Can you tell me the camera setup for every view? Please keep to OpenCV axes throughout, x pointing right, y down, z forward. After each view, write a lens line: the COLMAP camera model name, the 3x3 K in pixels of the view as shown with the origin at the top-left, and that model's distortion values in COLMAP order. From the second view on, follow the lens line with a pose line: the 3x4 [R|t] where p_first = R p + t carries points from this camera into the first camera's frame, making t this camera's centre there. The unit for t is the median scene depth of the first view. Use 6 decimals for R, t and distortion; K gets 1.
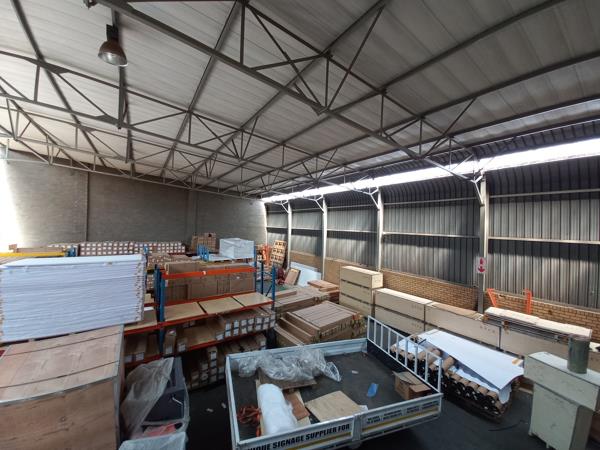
lens RADIAL K [[233.8, 0, 300.0], [0, 233.8, 225.0], [0, 0, 1]] dist [0.022619, -0.018124]
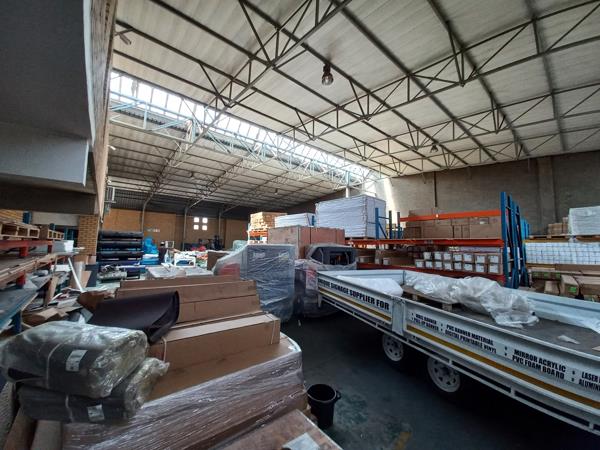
lens RADIAL K [[233.8, 0, 300.0], [0, 233.8, 225.0], [0, 0, 1]] dist [0.022619, -0.018124]
pose [[0.092066, -0.113147, -0.989304, 0.471186], [-0.020569, 0.993095, -0.115495, 0.341866], [0.995540, 0.030983, 0.089103, 0.322076]]
